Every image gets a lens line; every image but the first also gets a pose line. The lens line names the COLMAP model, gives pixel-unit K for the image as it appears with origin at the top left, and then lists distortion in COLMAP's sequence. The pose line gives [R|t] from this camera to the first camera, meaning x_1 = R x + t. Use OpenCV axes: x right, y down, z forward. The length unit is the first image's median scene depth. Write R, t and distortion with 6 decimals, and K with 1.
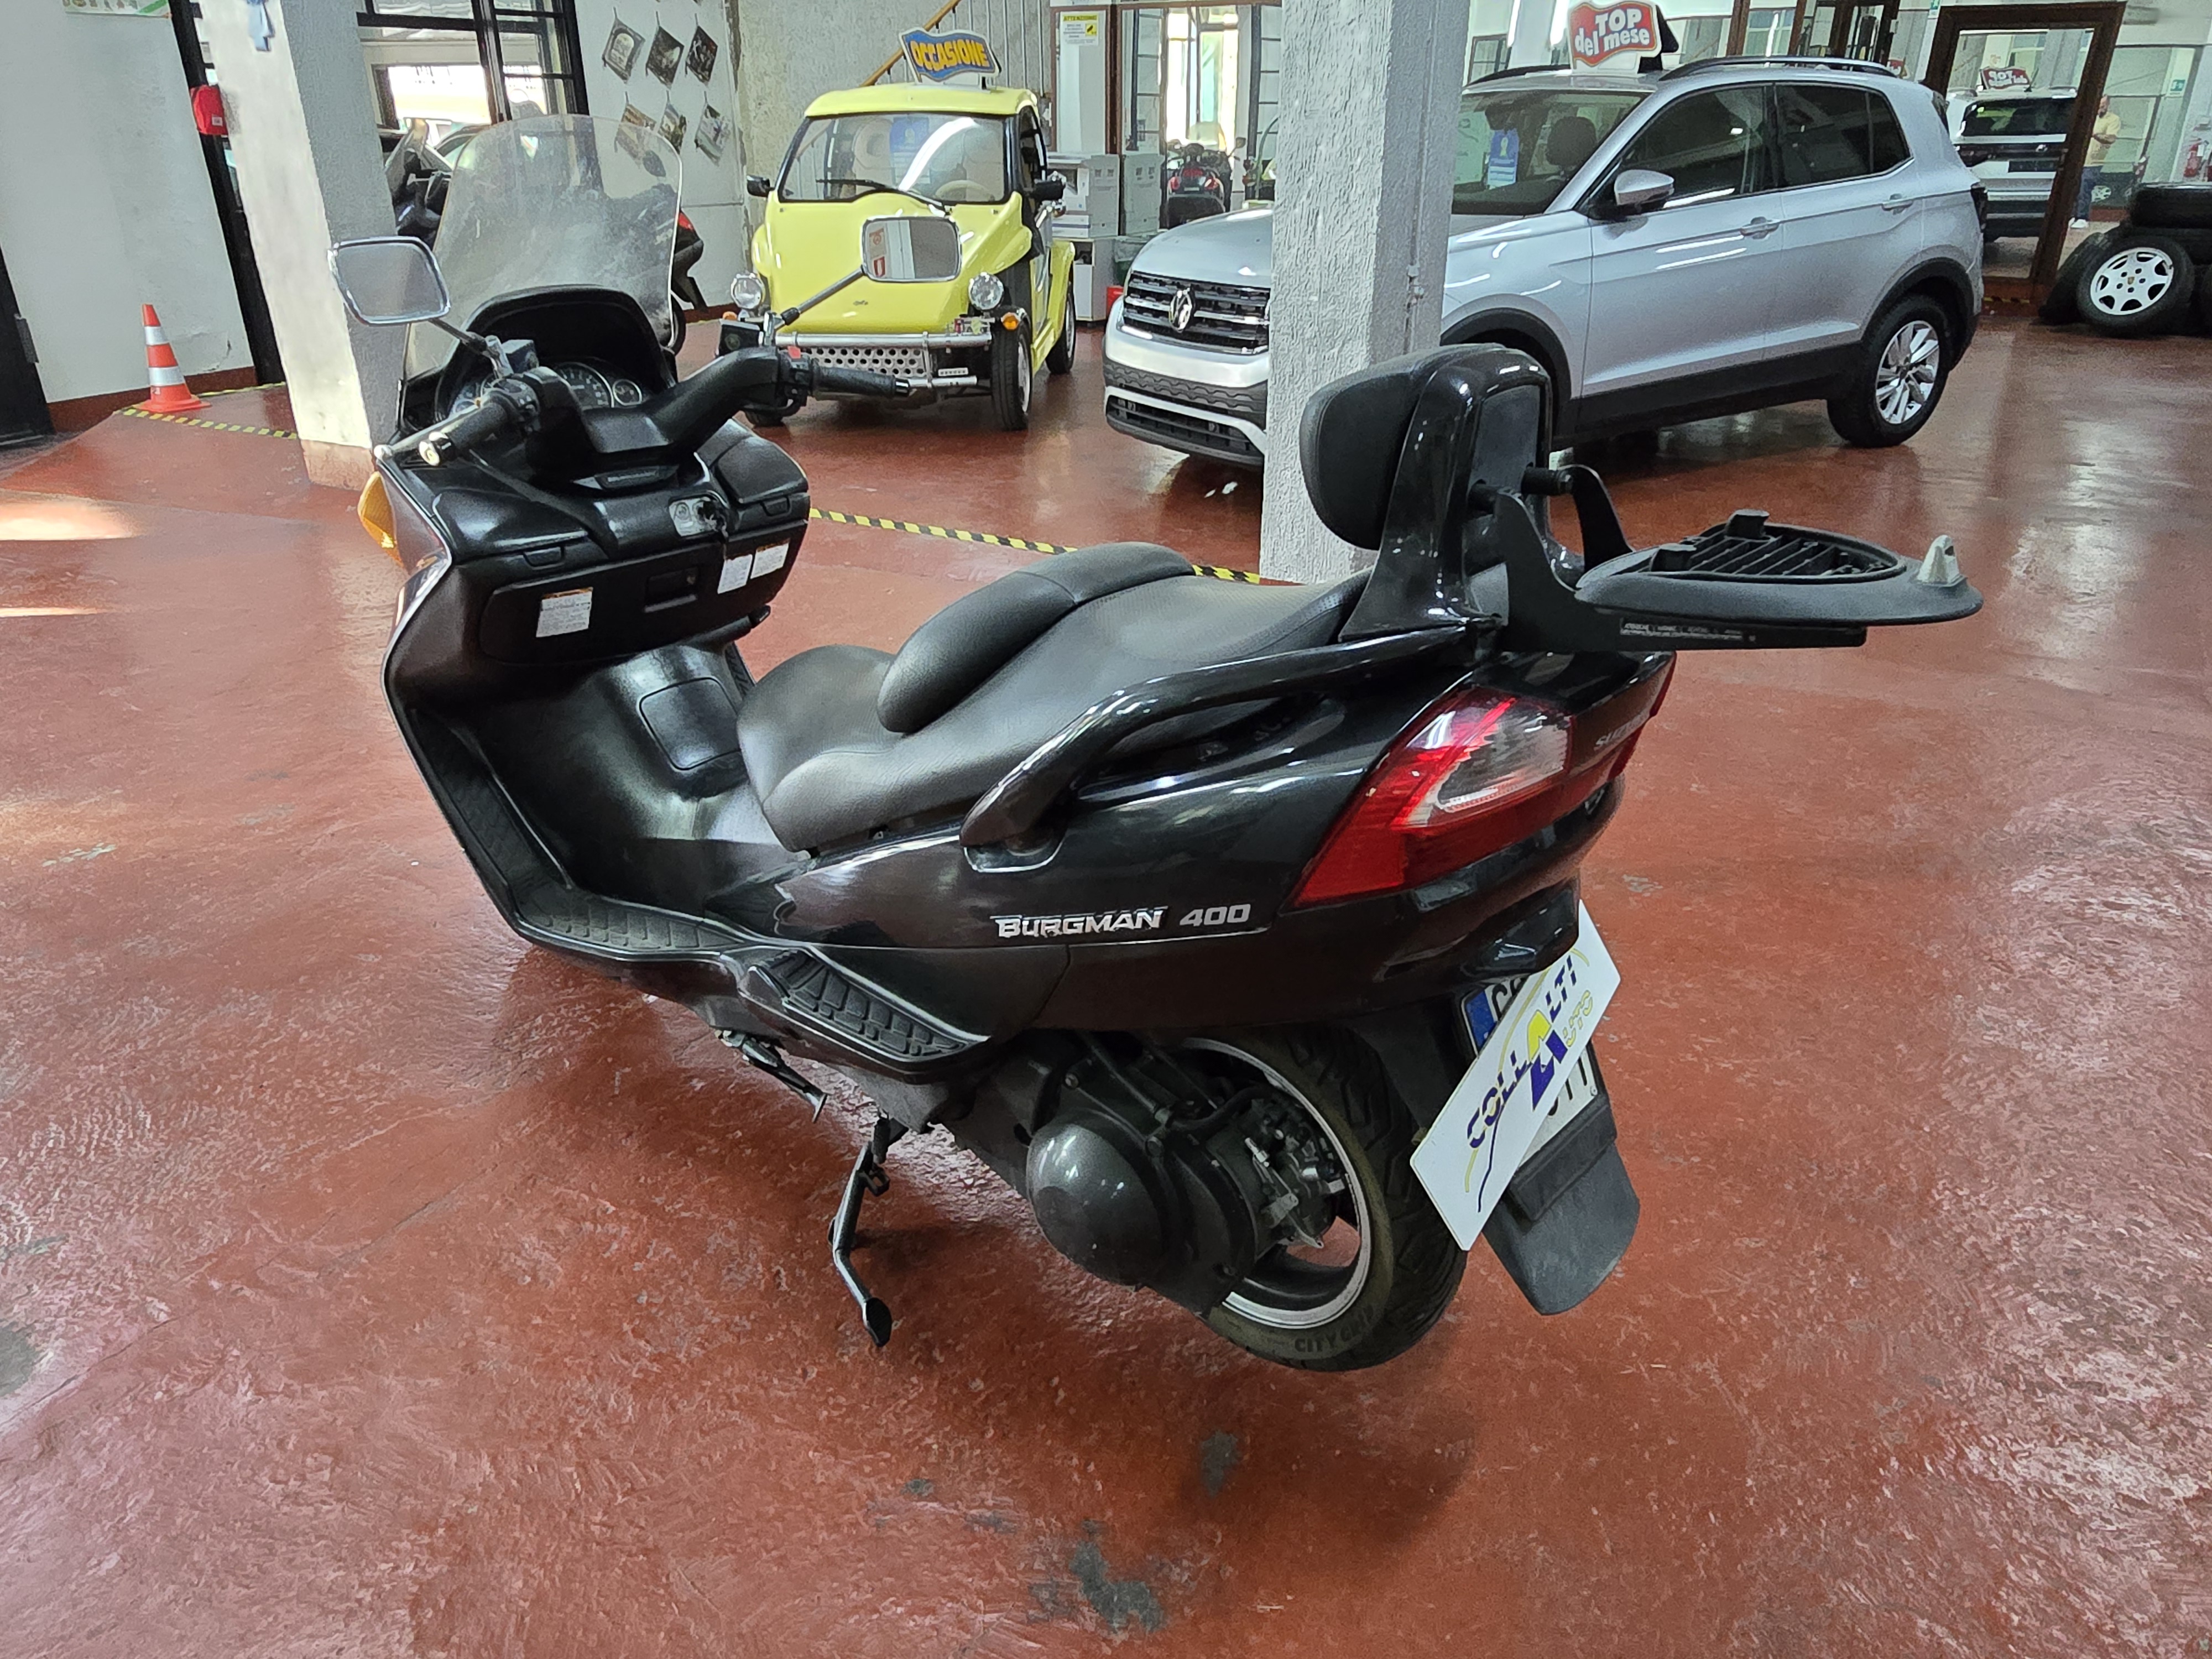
lens RADIAL K [[1488.4, 0, 1106.0], [0, 1488.4, 829.5], [0, 0, 1]] dist [0.007350, -0.005343]
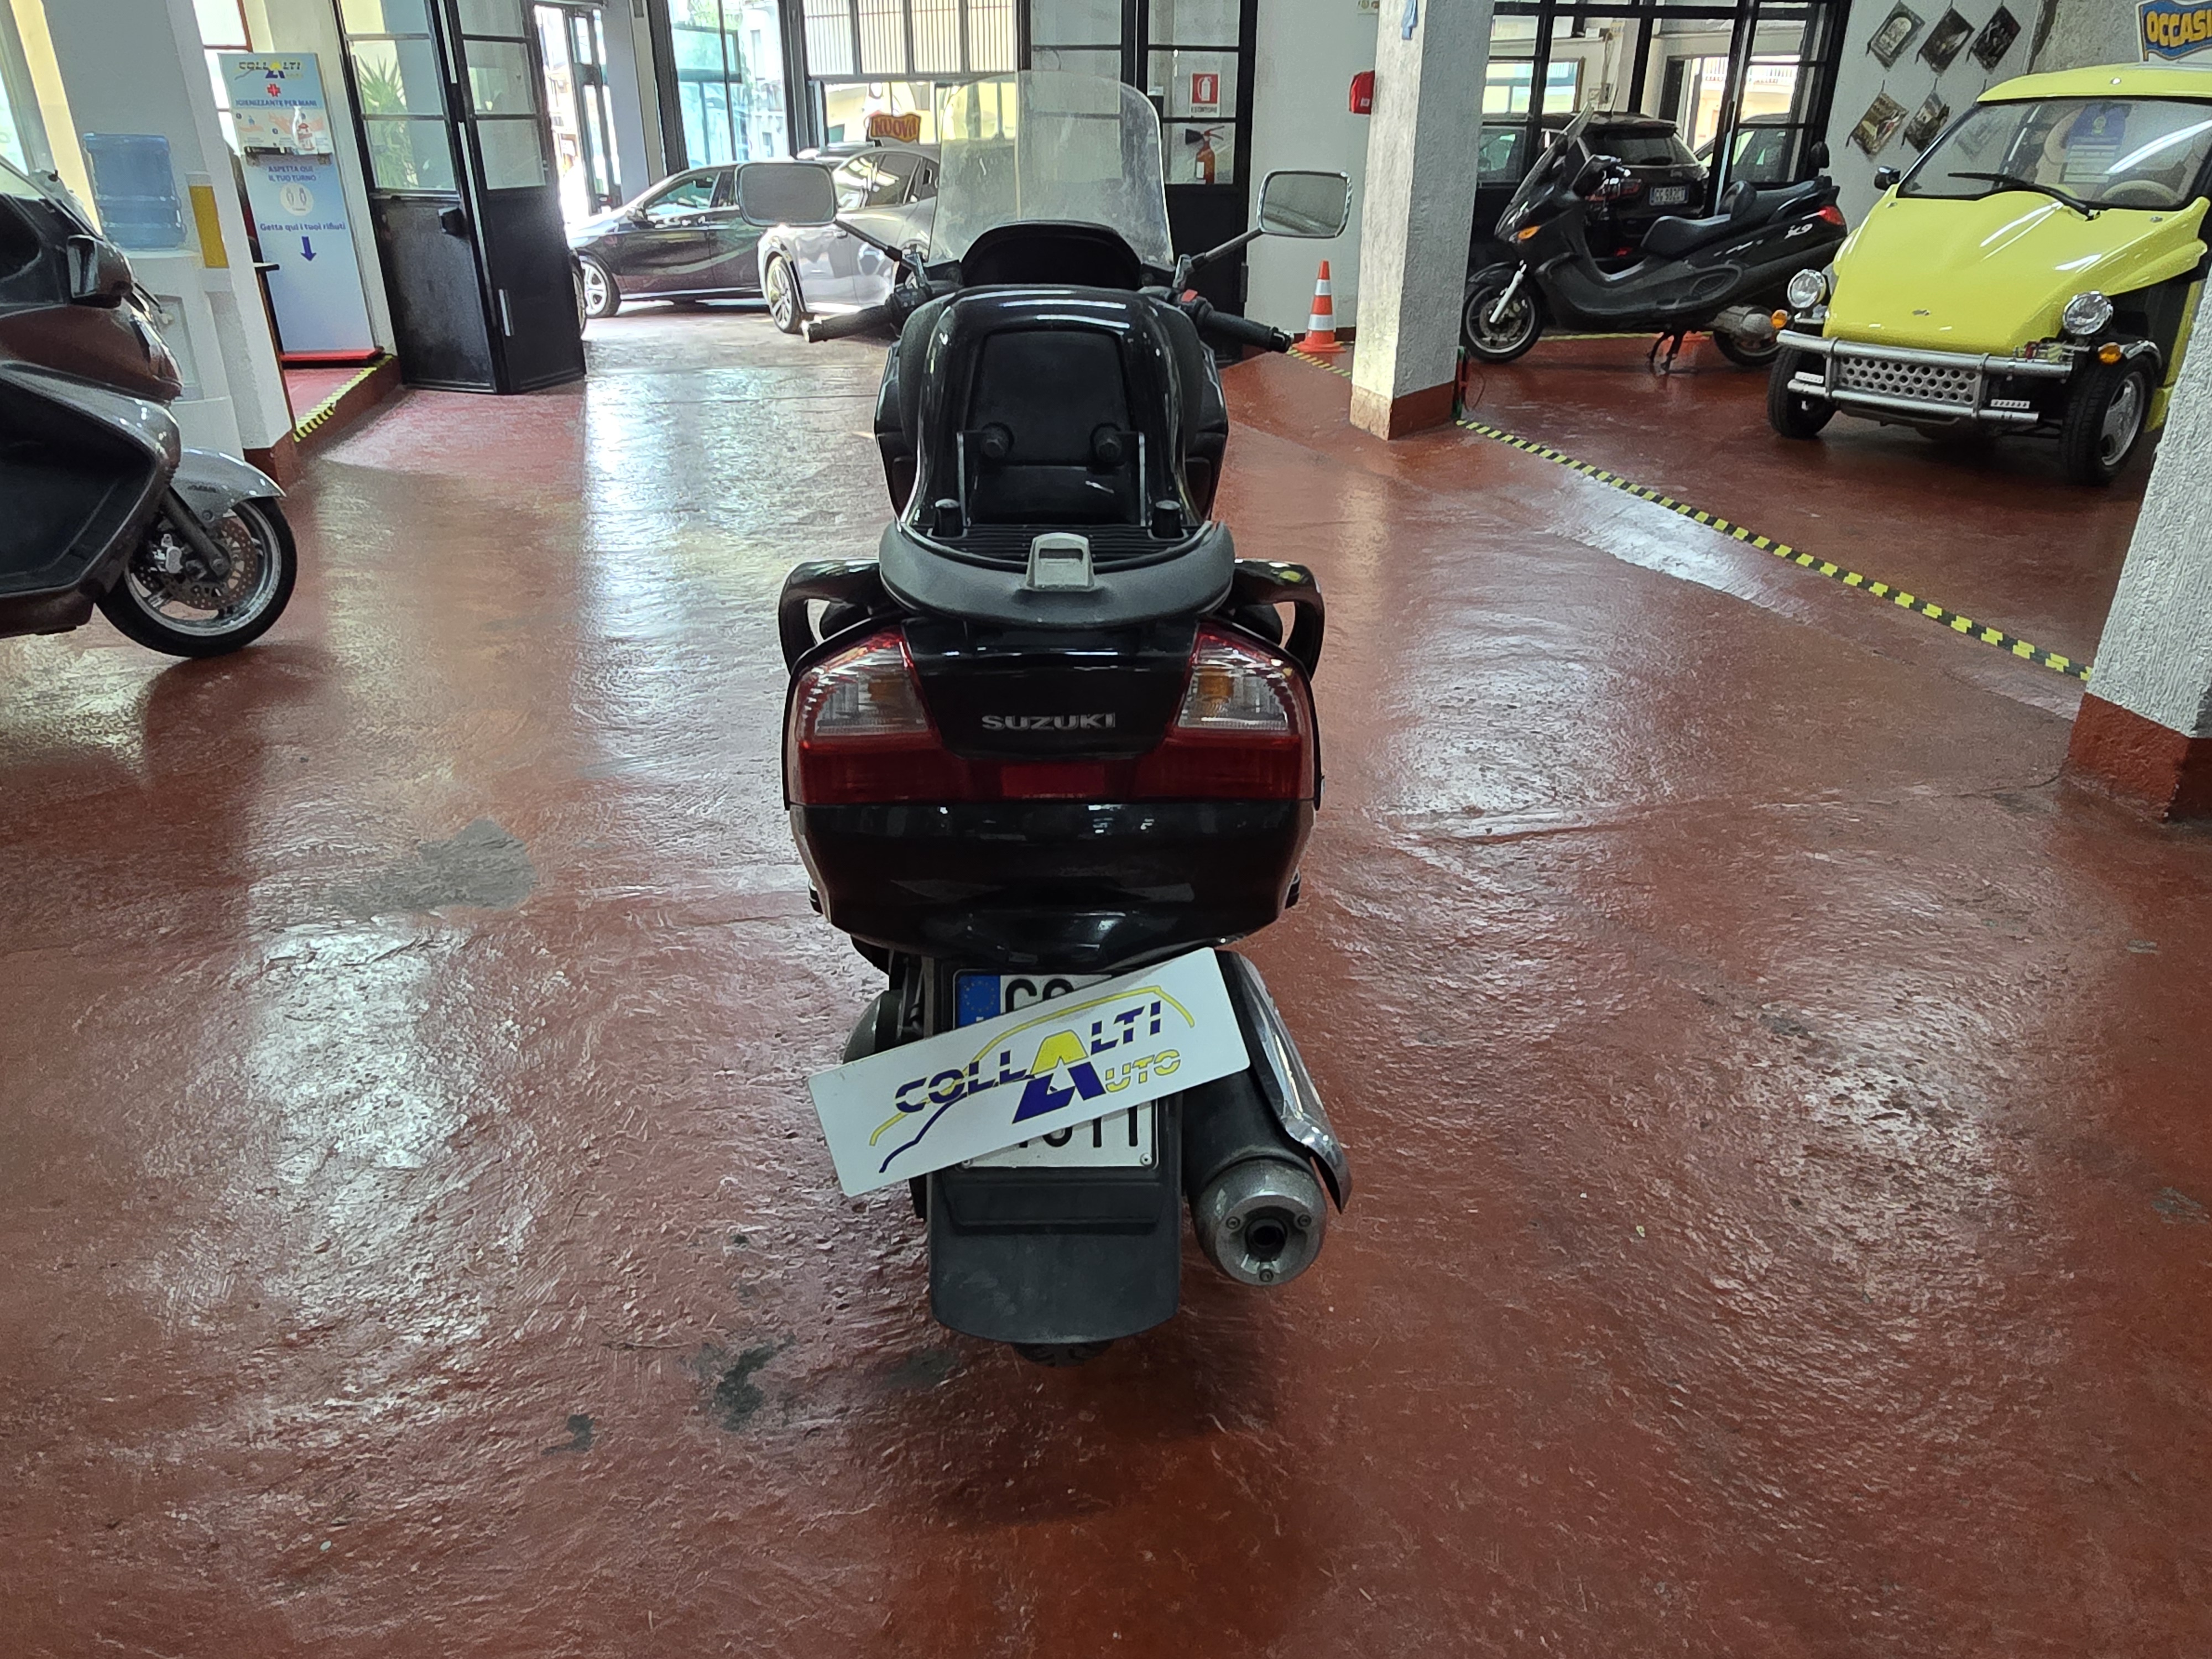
lens RADIAL K [[1497.9, 0, 1106.0], [0, 1497.9, 829.5], [0, 0, 1]] dist [0.001224, 0.000860]
pose [[0.694579, 0.317246, -0.645689, 0.165491], [-0.317154, 0.940625, 0.120989, -0.021422], [0.645734, 0.120746, 0.753955, 0.060296]]
